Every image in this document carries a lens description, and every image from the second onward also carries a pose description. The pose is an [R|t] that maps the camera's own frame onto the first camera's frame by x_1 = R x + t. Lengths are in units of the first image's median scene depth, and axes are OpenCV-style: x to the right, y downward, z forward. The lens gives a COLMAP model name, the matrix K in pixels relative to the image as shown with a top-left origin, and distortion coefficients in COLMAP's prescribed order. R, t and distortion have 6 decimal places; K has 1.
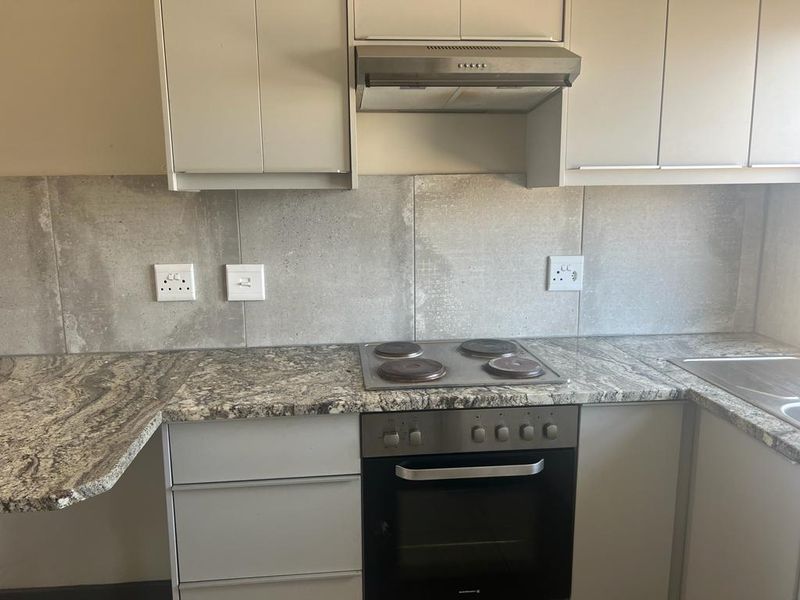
lens RADIAL K [[603.4, 0, 401.8], [0, 603.4, 302.9], [0, 0, 1]] dist [0.002425, -0.006807]
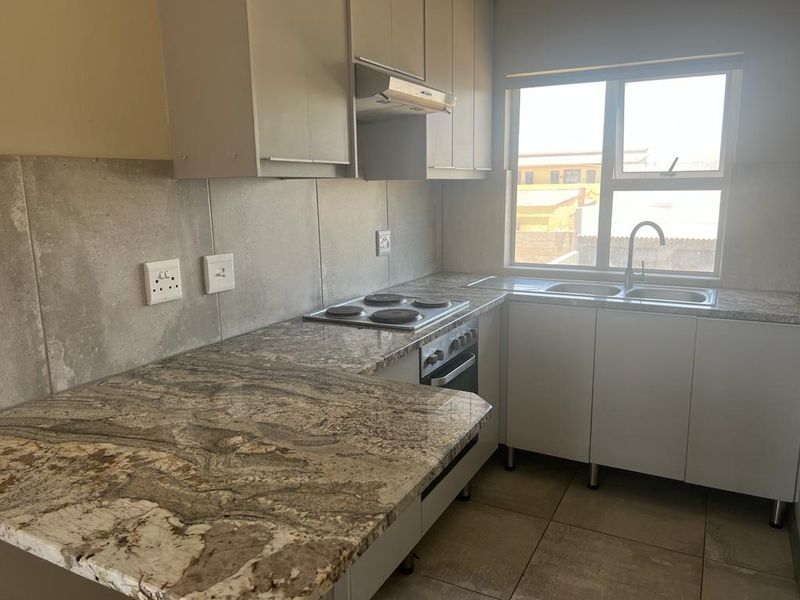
lens RADIAL K [[603.4, 0, 401.2], [0, 603.4, 299.3], [0, 0, 1]] dist [0.002425, -0.006807]
pose [[0.544189, -0.150397, 0.825372, -0.944695], [0.156272, 0.984754, 0.076405, -0.021380], [-0.824280, 0.087404, 0.559396, 0.221029]]
